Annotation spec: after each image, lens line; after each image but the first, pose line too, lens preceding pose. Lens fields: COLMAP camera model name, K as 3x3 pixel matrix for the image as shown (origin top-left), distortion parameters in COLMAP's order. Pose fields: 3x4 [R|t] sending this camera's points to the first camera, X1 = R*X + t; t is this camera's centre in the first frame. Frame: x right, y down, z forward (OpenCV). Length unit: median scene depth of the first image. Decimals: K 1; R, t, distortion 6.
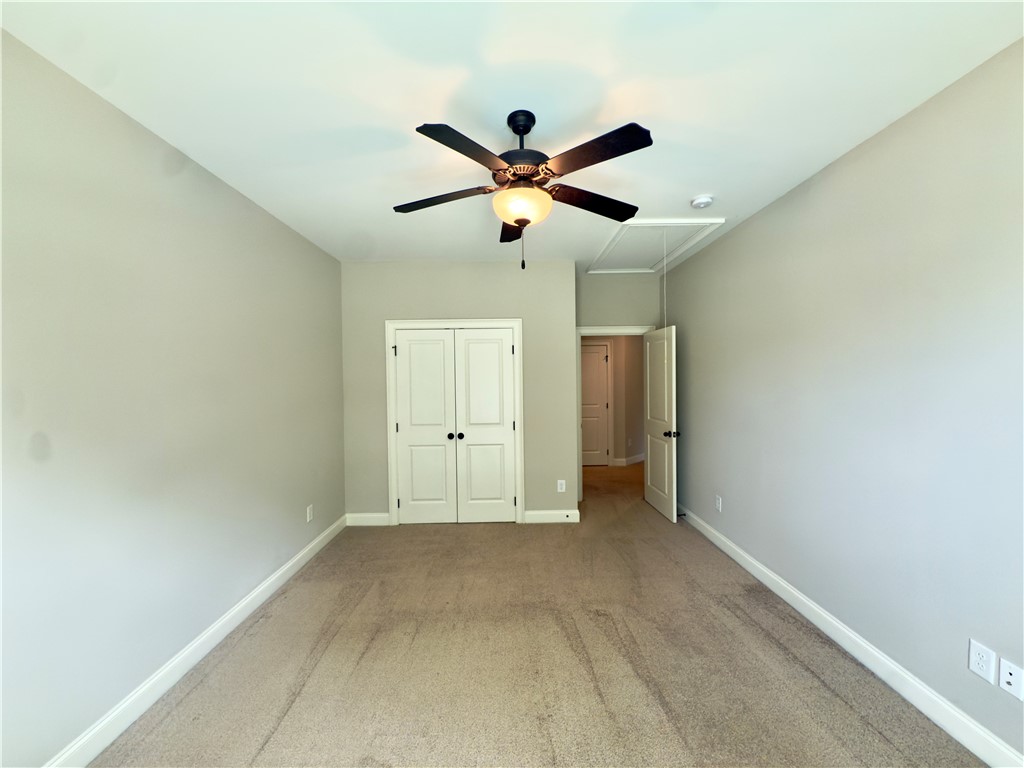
lens RADIAL K [[408.2, 0, 512.0], [0, 408.2, 384.0], [0, 0, 1]] dist [0.000036, -0.000039]
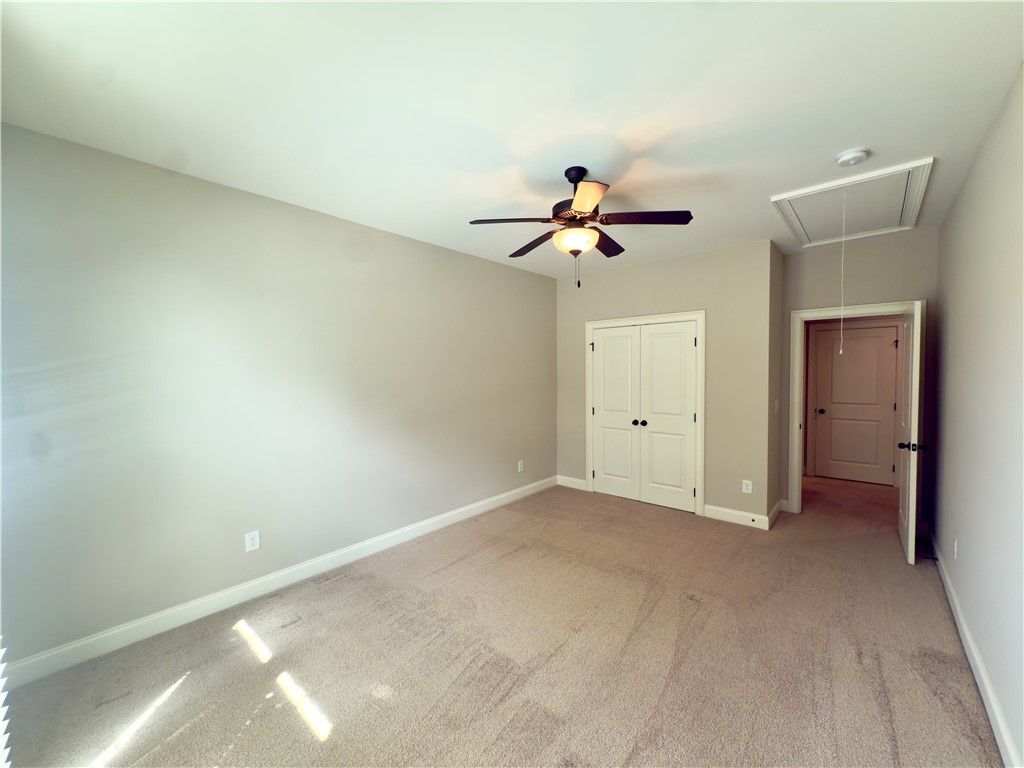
lens RADIAL K [[408.2, 0, 512.0], [0, 408.2, 384.0], [0, 0, 1]] dist [0.000036, -0.000039]
pose [[0.741007, 0.028530, -0.670891, 0.345540], [-0.010776, 0.999474, 0.030601, -0.007003], [0.671411, -0.015446, 0.740924, -0.046658]]
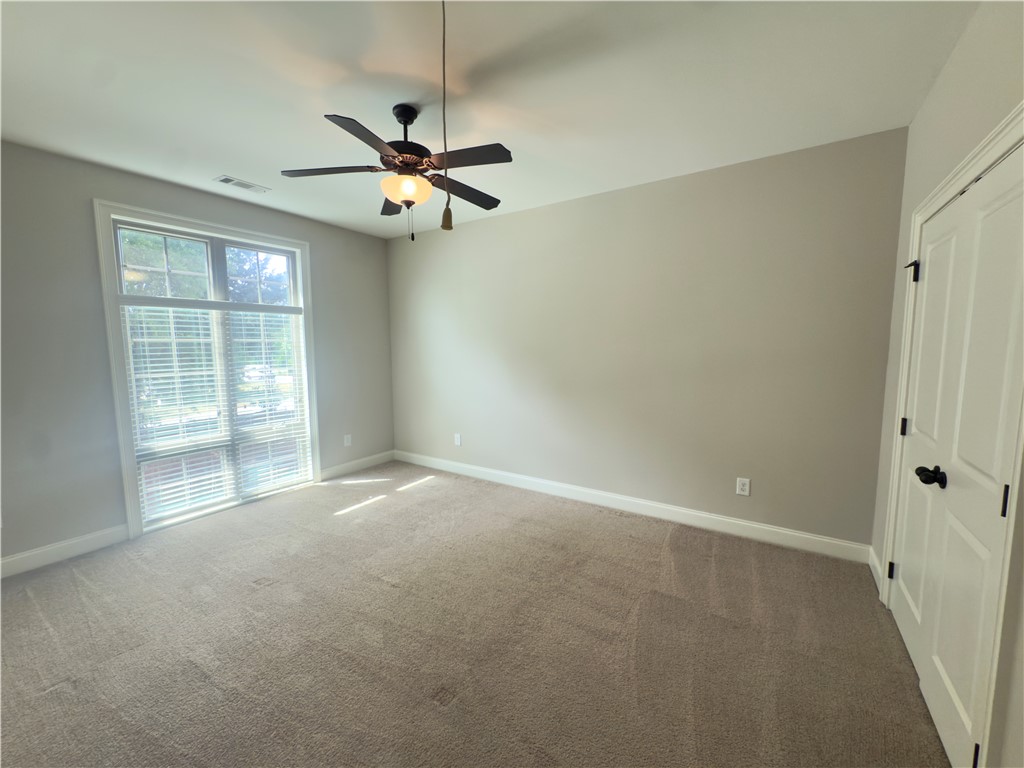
lens RADIAL K [[408.2, 0, 512.0], [0, 408.2, 384.0], [0, 0, 1]] dist [0.000036, -0.000039]
pose [[-0.563715, 0.095639, -0.820413, 0.402691], [-0.000445, 0.993238, 0.116092, -0.004707], [0.825969, 0.065808, -0.559861, 0.883176]]
